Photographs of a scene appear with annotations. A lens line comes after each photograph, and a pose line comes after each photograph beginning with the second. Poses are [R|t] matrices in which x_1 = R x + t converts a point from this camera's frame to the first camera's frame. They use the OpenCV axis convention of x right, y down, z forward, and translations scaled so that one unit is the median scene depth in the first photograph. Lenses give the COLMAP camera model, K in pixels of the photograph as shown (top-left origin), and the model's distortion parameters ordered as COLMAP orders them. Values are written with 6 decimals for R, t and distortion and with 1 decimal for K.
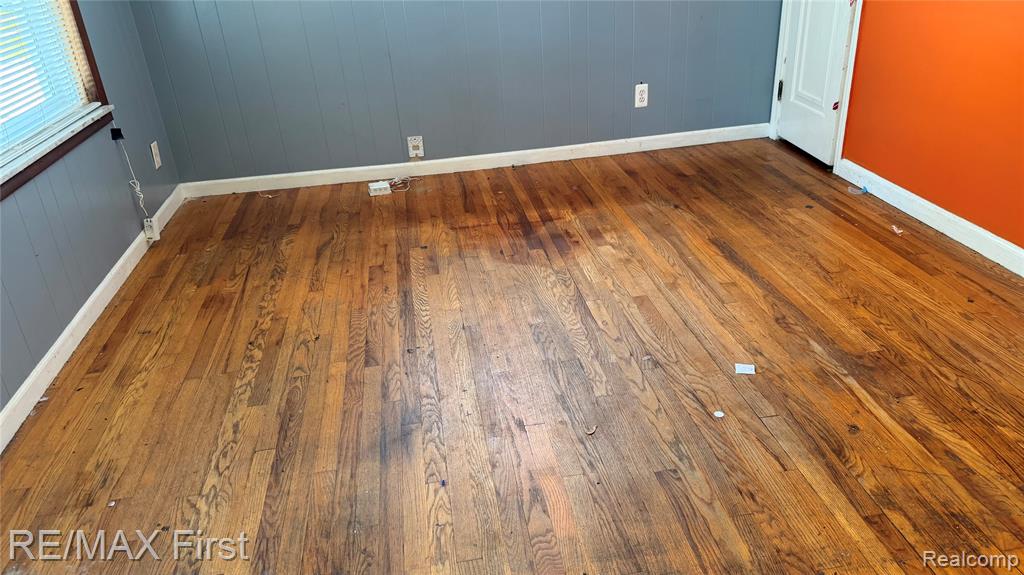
lens RADIAL K [[722.9, 0, 514.6], [0, 722.9, 282.6], [0, 0, 1]] dist [0.117928, -0.209654]
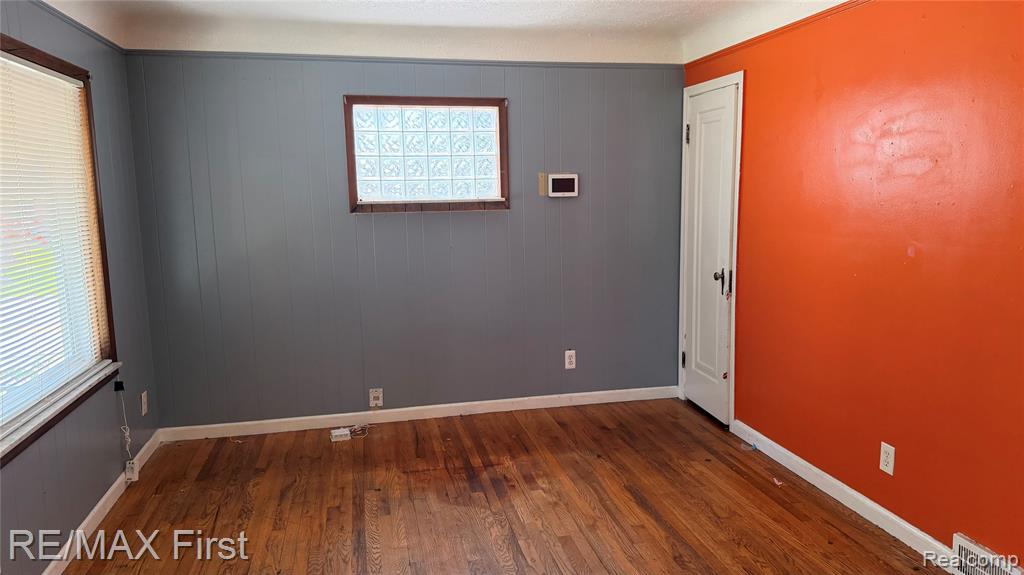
lens RADIAL K [[722.9, 0, 514.6], [0, 722.9, 282.6], [0, 0, 1]] dist [0.117928, -0.209654]
pose [[0.997646, 0.032309, 0.060480, 0.007779], [-0.011029, 0.946156, -0.323522, 0.011671], [-0.067677, 0.322093, 0.944286, -0.189542]]
